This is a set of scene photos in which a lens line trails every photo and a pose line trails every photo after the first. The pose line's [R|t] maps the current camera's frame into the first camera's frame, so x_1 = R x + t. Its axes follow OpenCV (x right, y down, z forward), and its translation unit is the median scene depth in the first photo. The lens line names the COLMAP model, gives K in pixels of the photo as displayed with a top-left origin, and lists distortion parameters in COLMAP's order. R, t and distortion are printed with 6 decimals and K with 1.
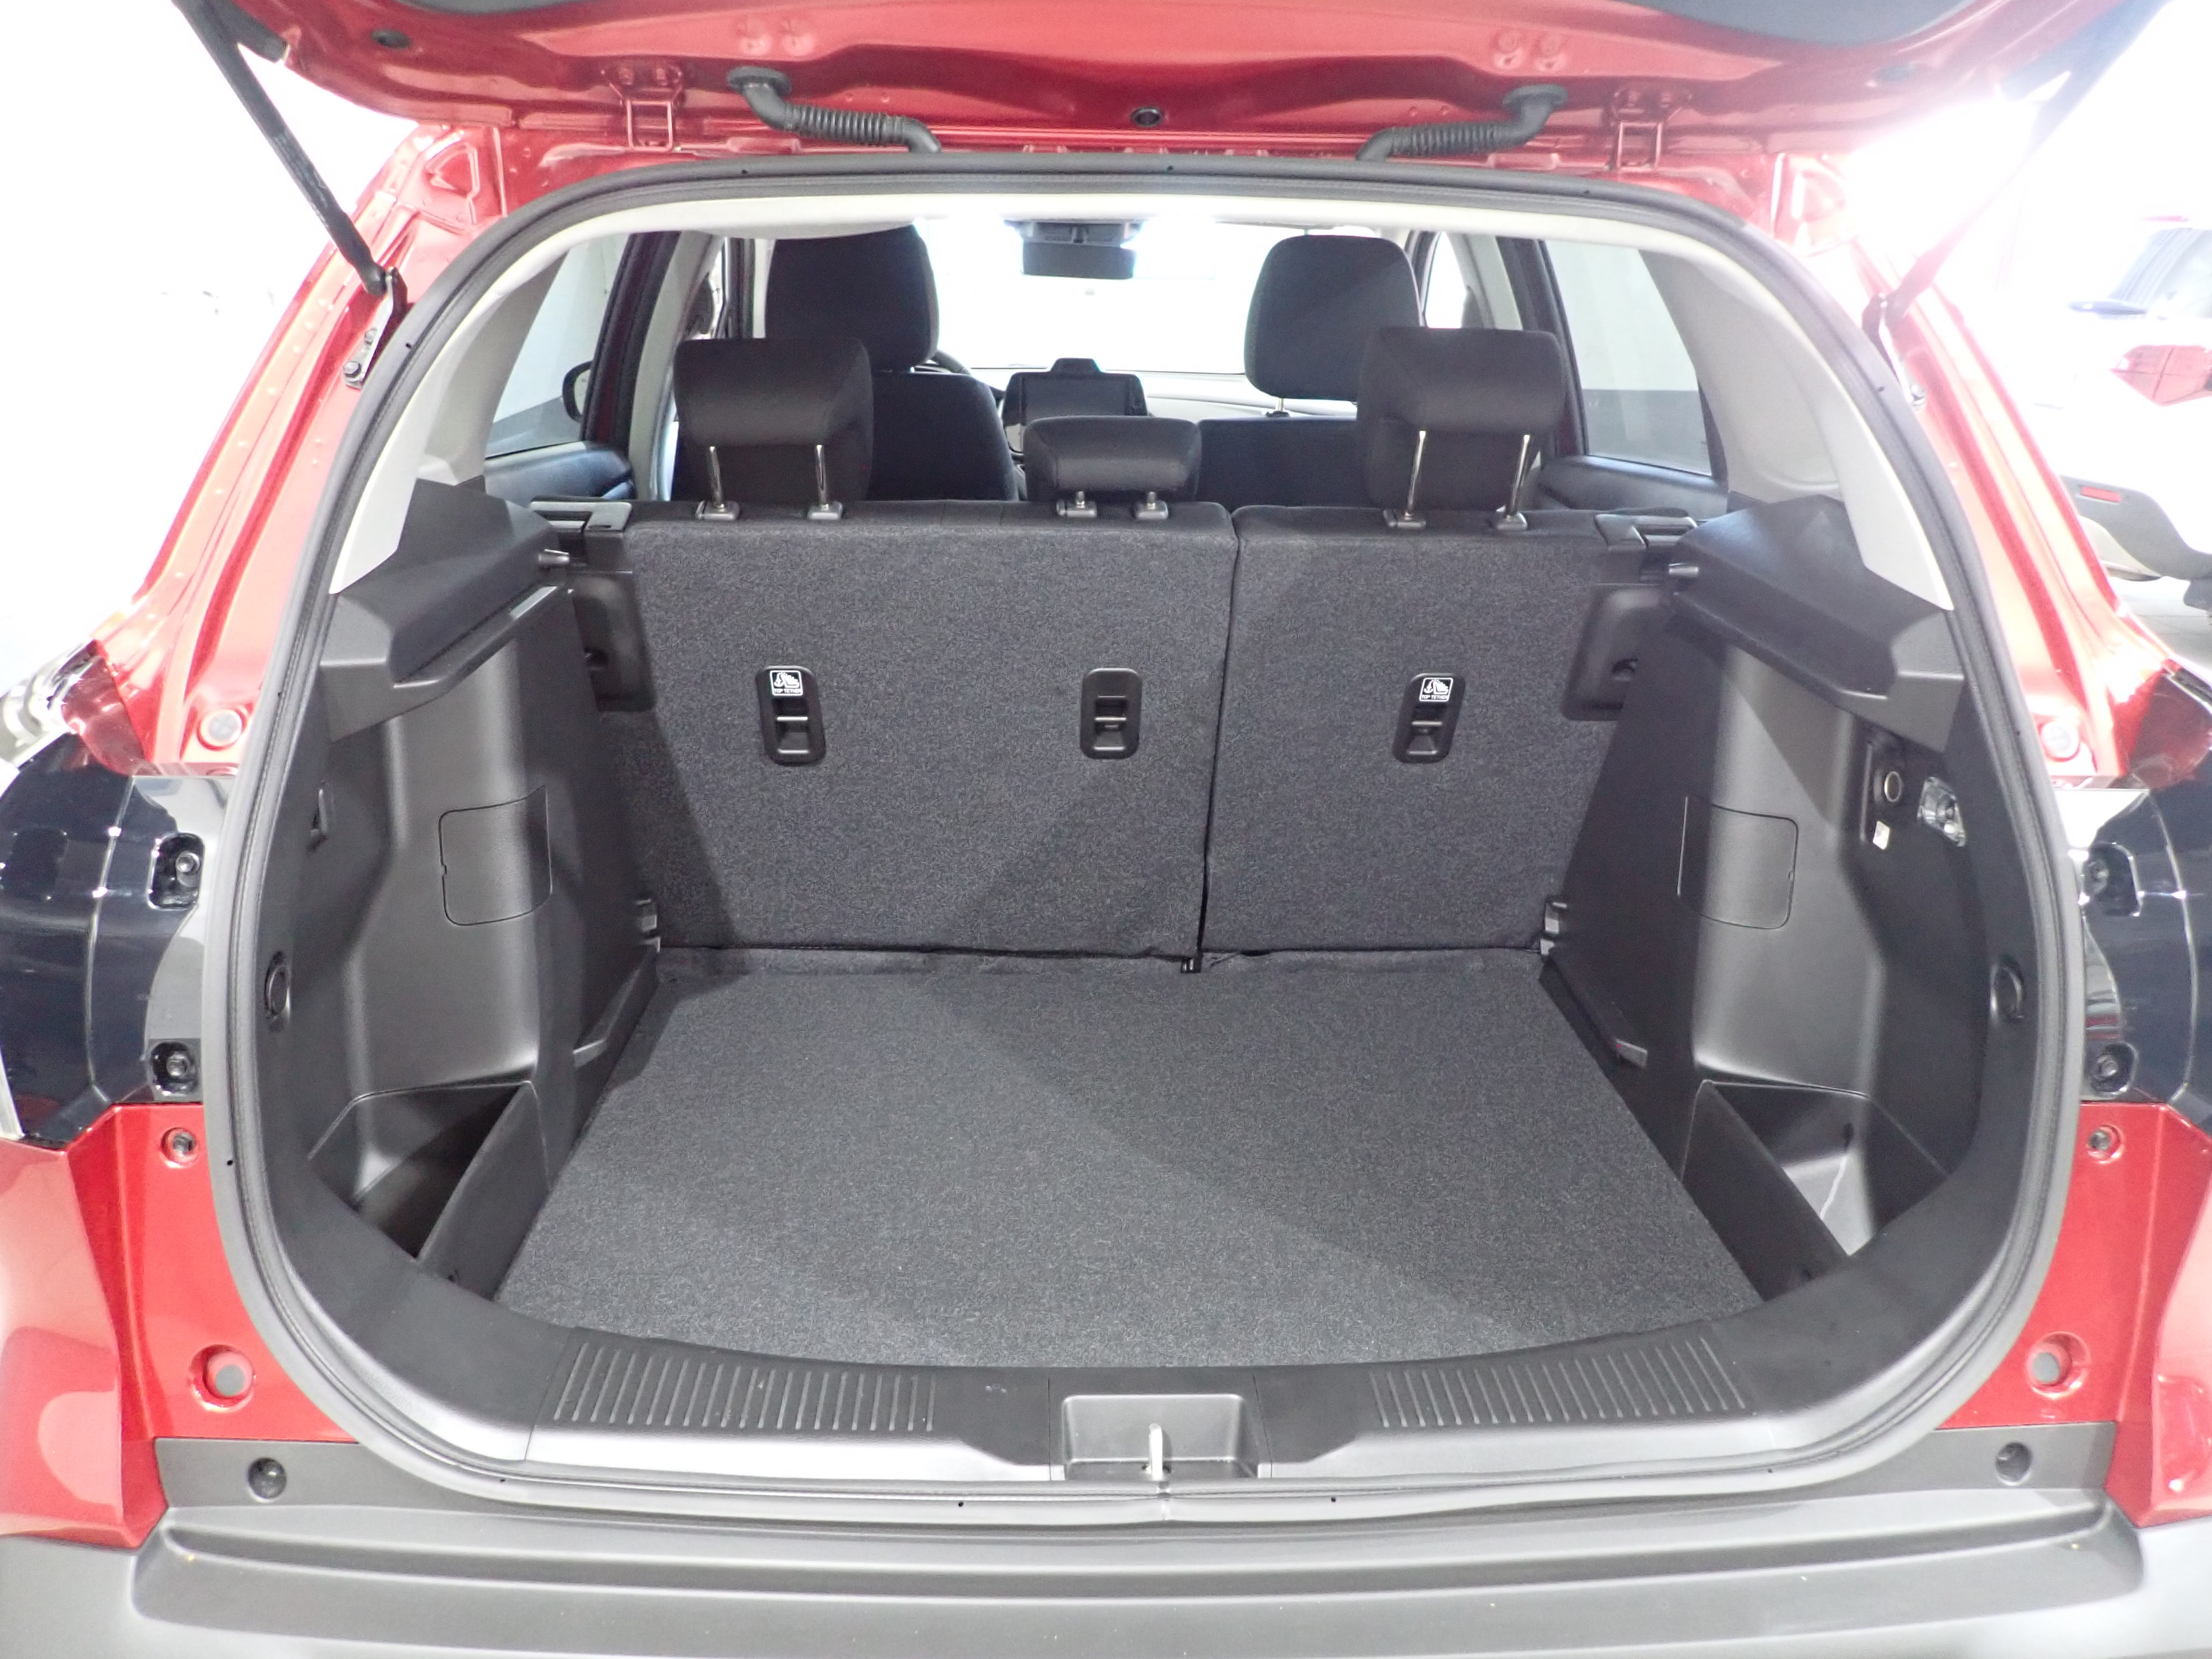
lens RADIAL K [[1633.7, 0, 1087.4], [0, 1633.7, 831.1], [0, 0, 1]] dist [-0.008768, 0.002827]
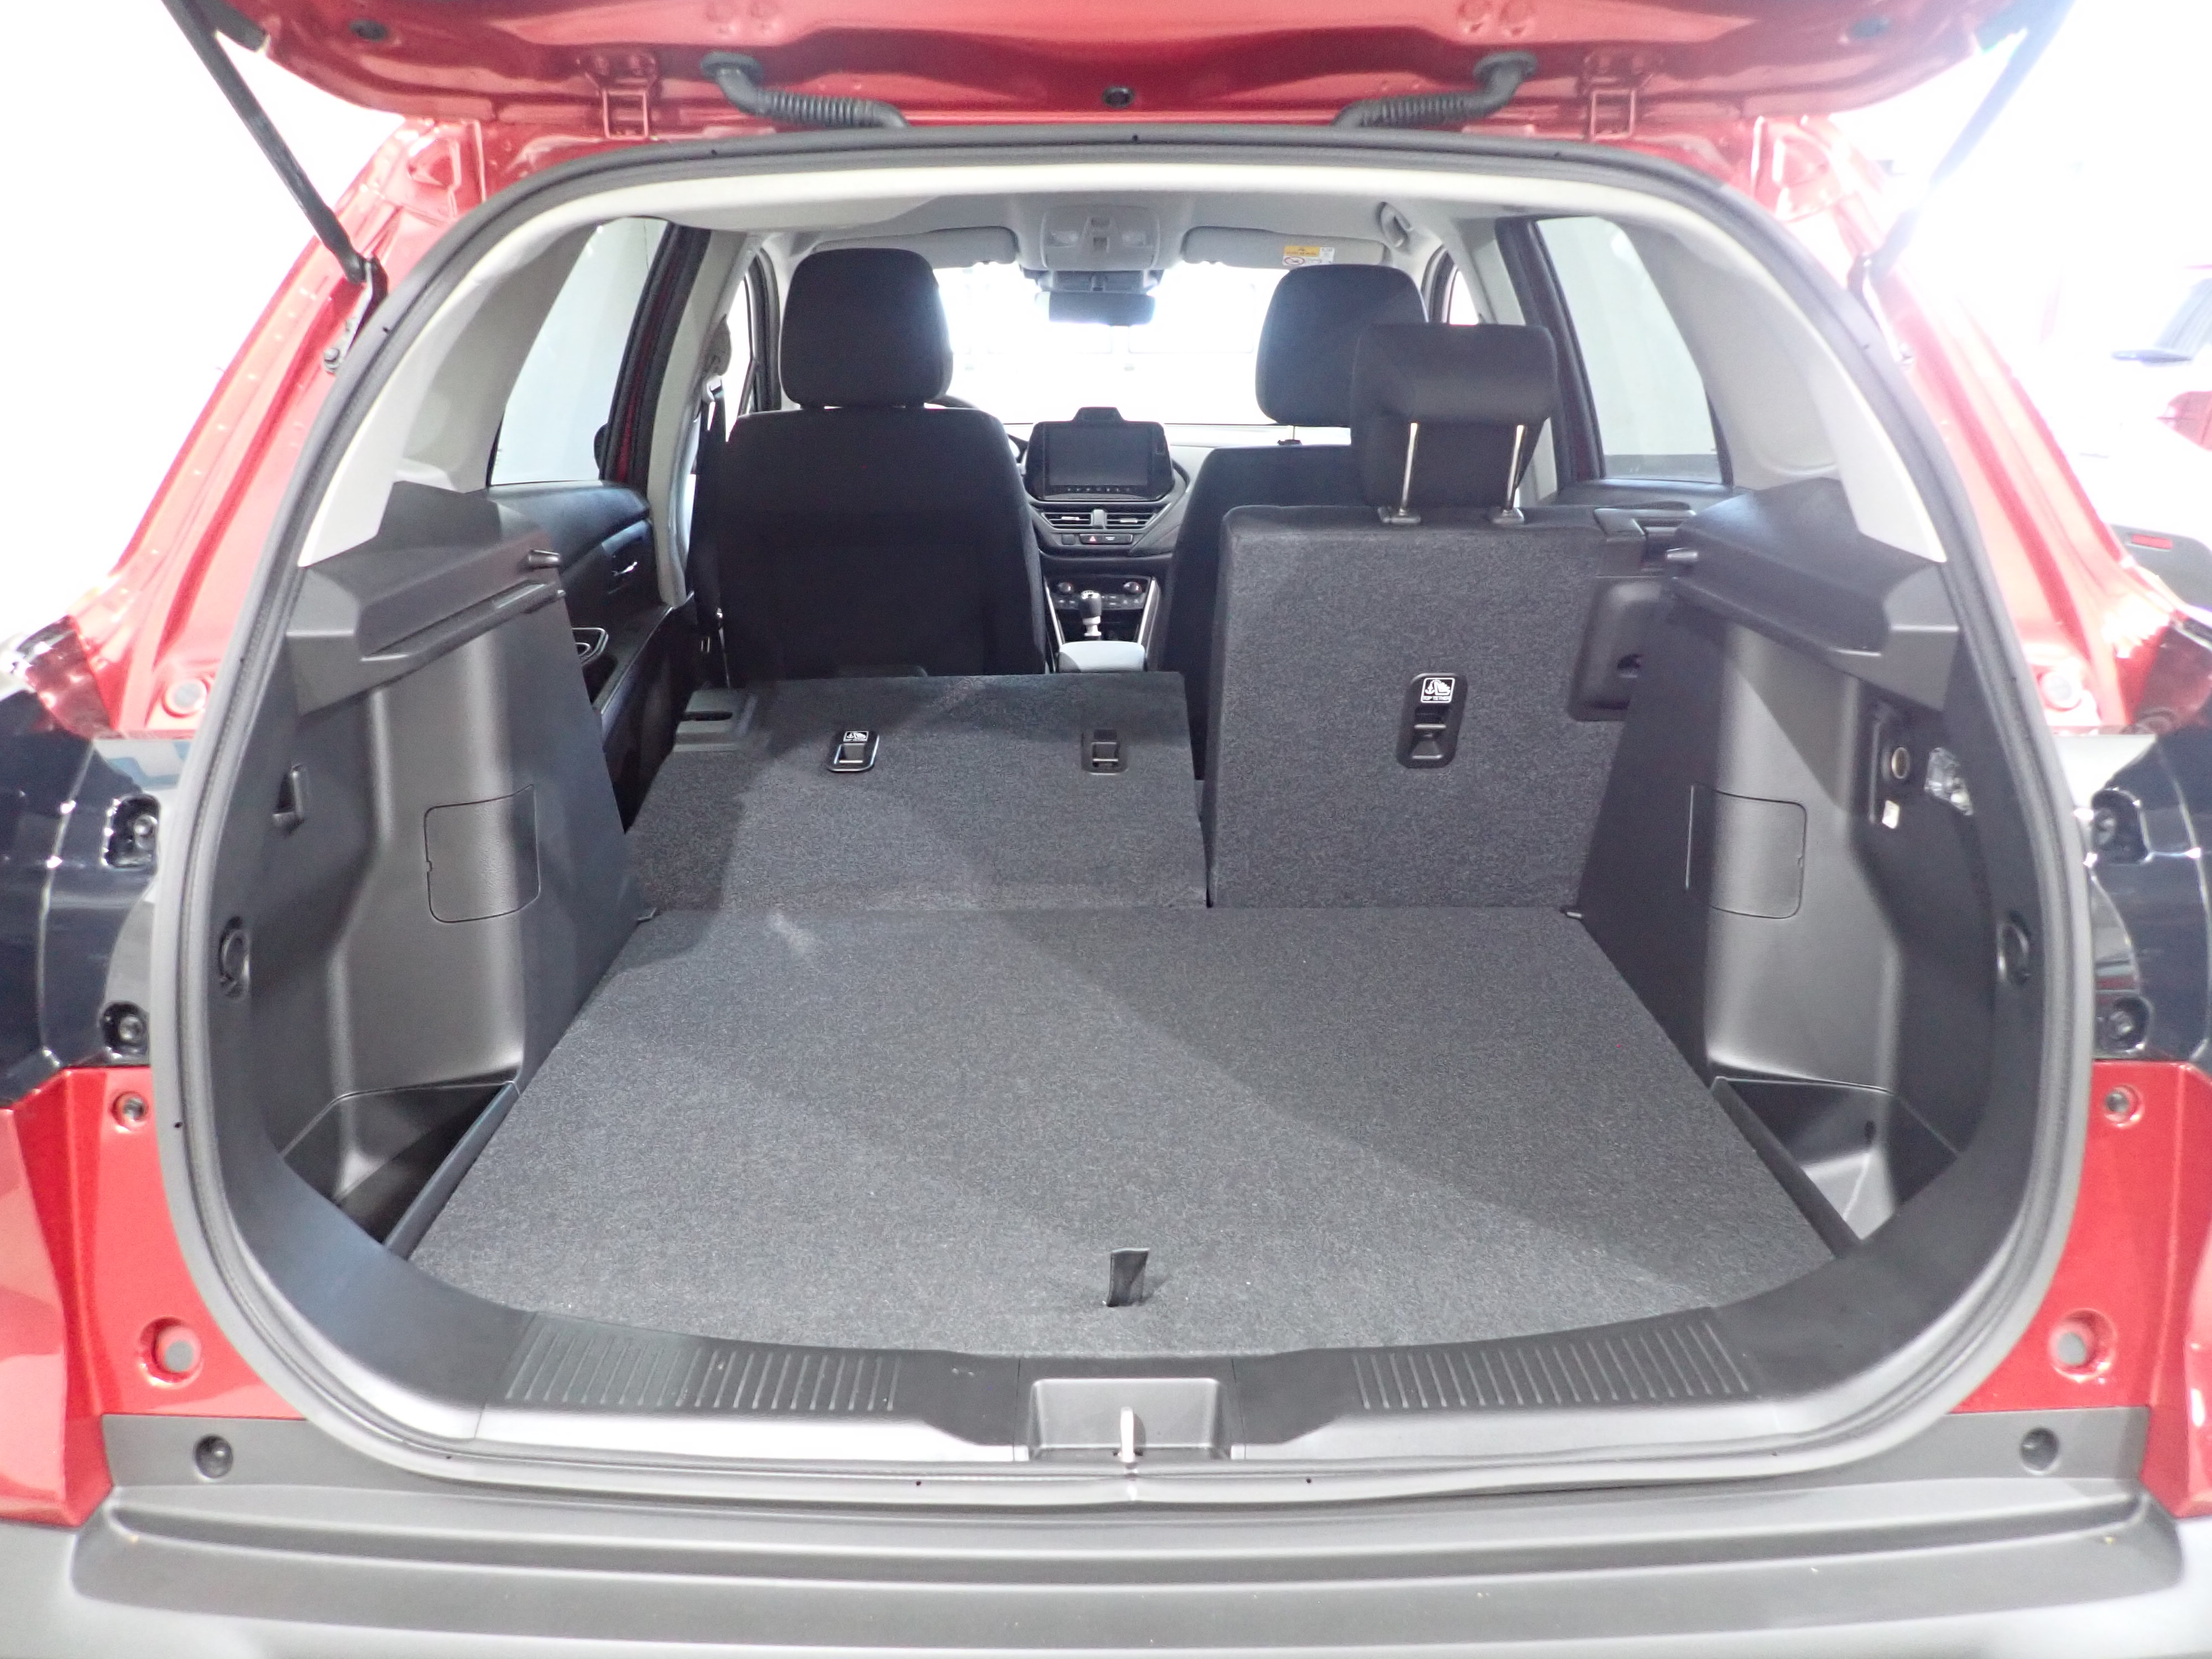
lens RADIAL K [[1633.7, 0, 1087.4], [0, 1633.7, 831.1], [0, 0, 1]] dist [-0.008768, 0.002827]
pose [[0.999404, -0.009642, -0.033157, 0.048336], [0.007890, 0.998585, -0.052586, 0.068088], [0.033617, 0.052293, 0.998066, 0.021237]]
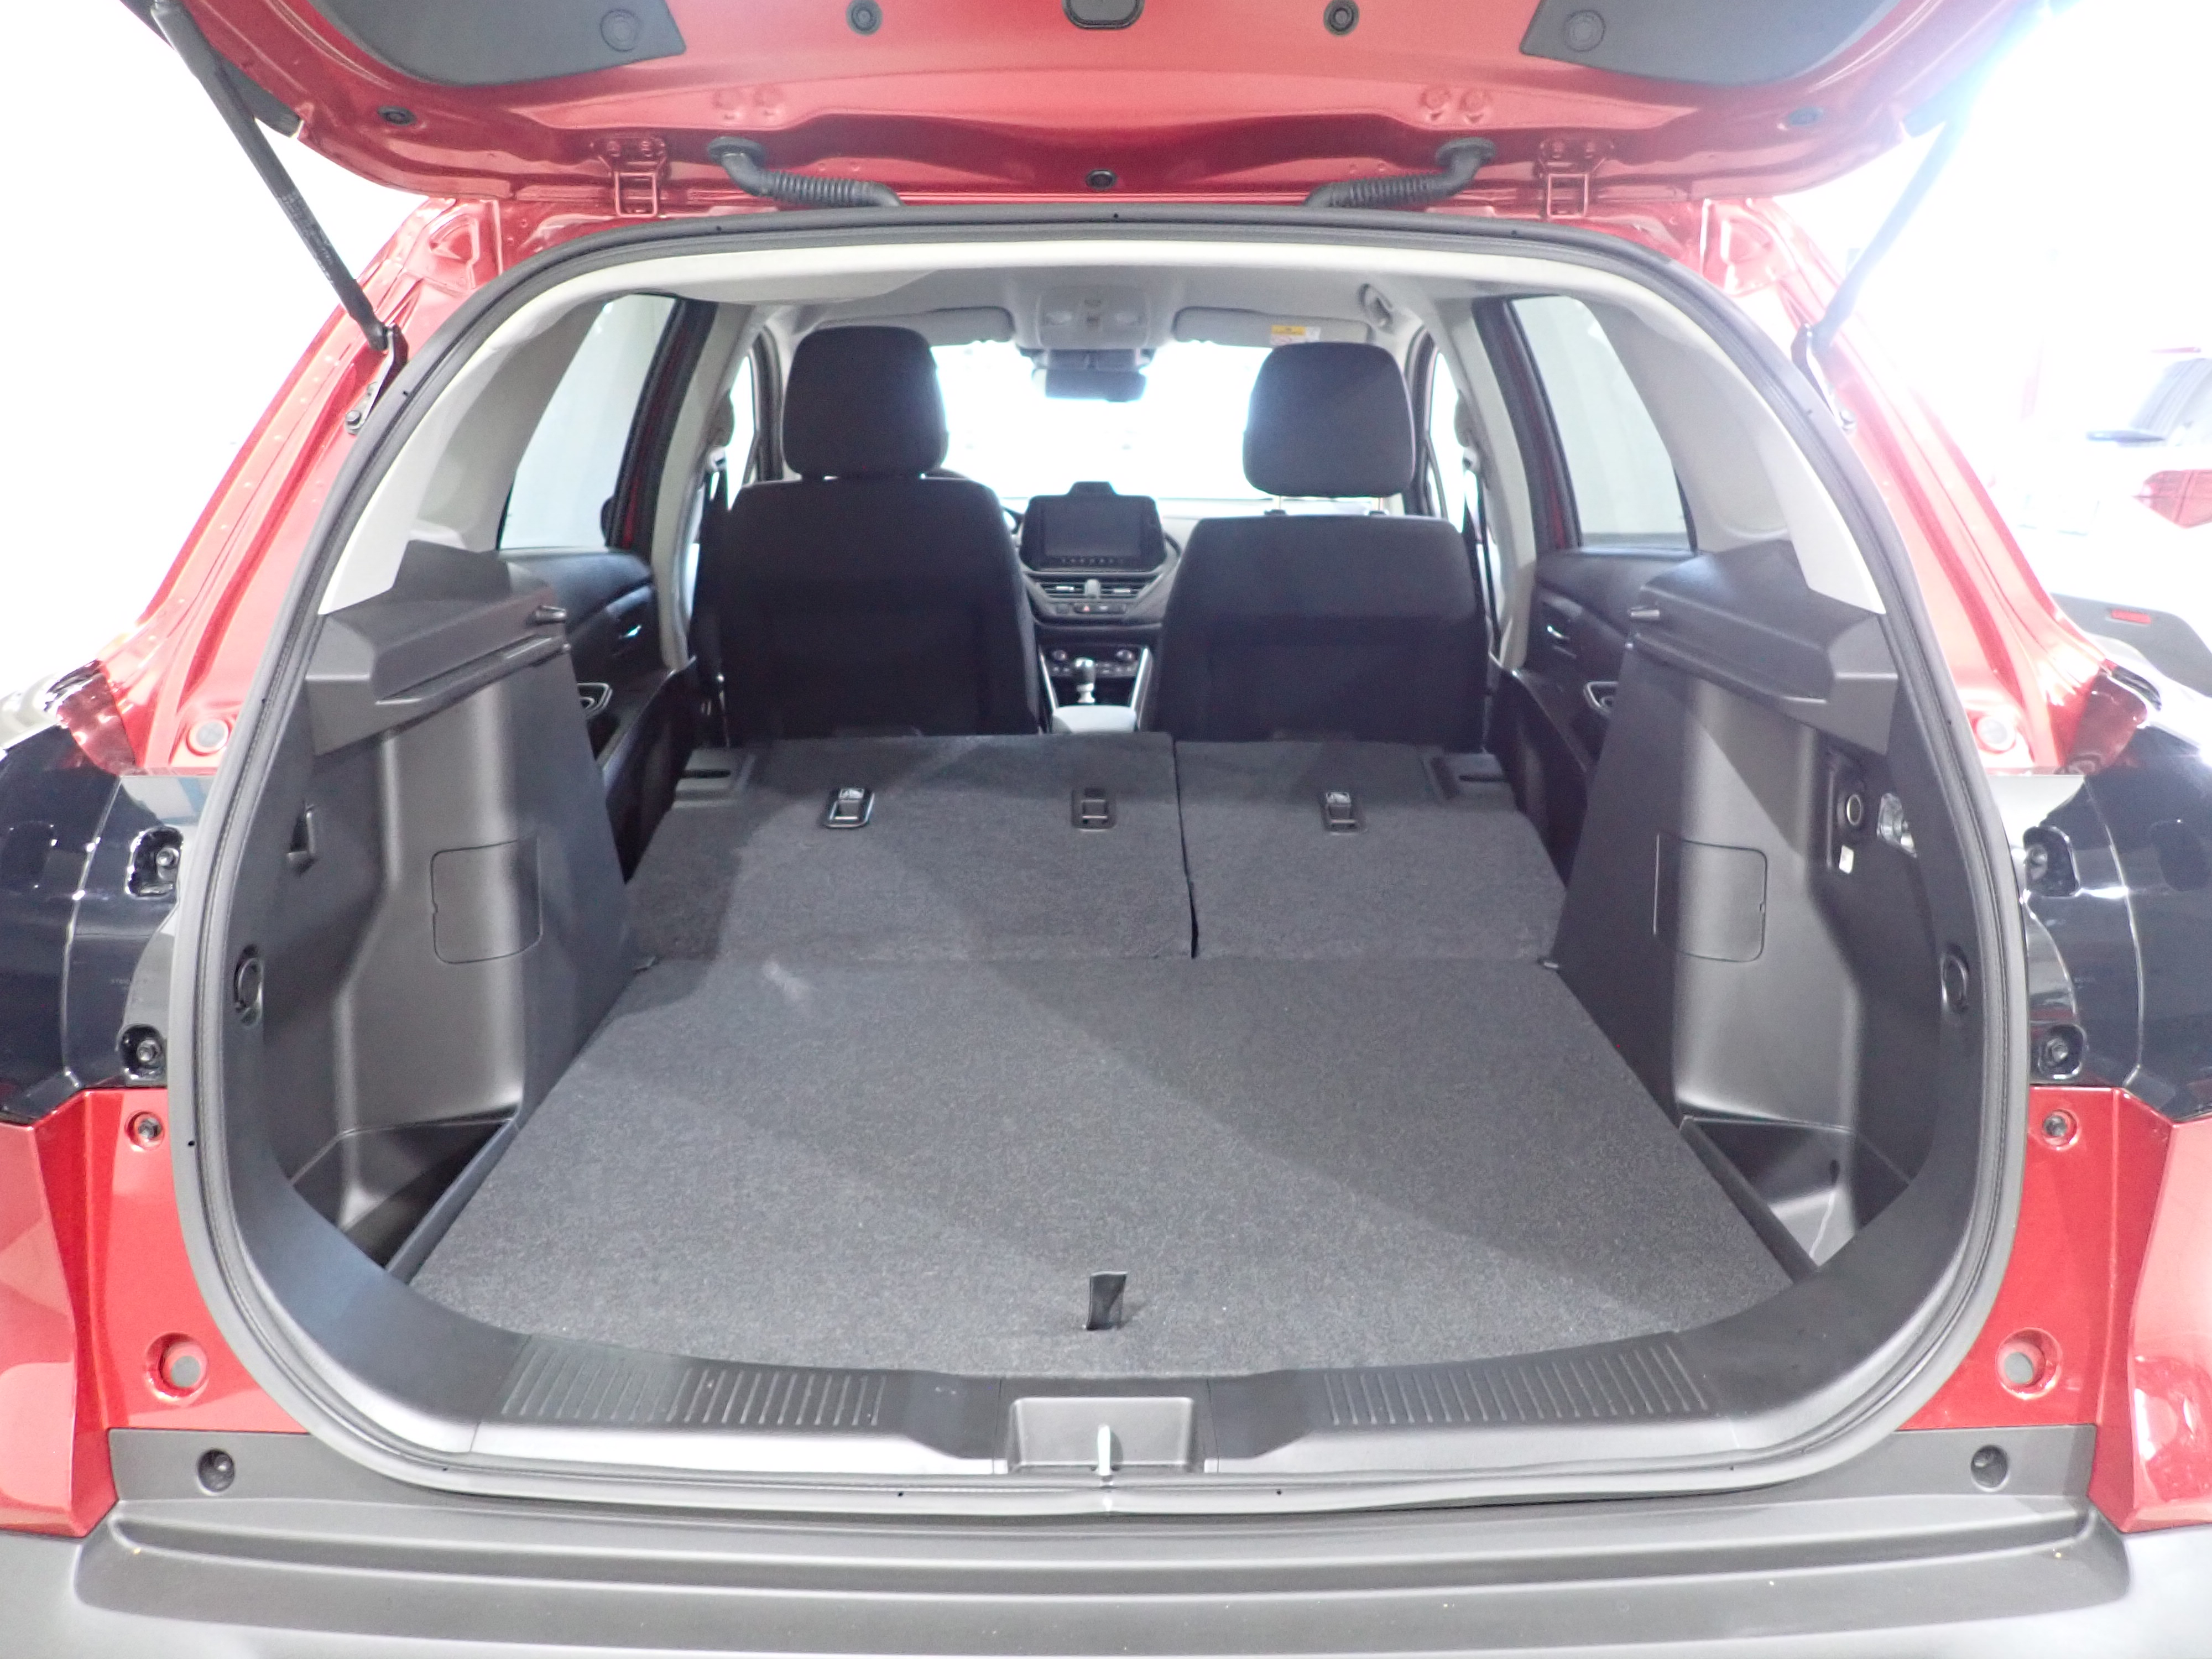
lens RADIAL K [[1633.7, 0, 1087.4], [0, 1633.7, 831.1], [0, 0, 1]] dist [-0.008768, 0.002827]
pose [[0.999430, -0.009139, -0.032485, 0.060444], [0.005860, 0.995007, -0.099634, 0.094117], [0.033233, 0.099386, 0.994494, -0.017454]]
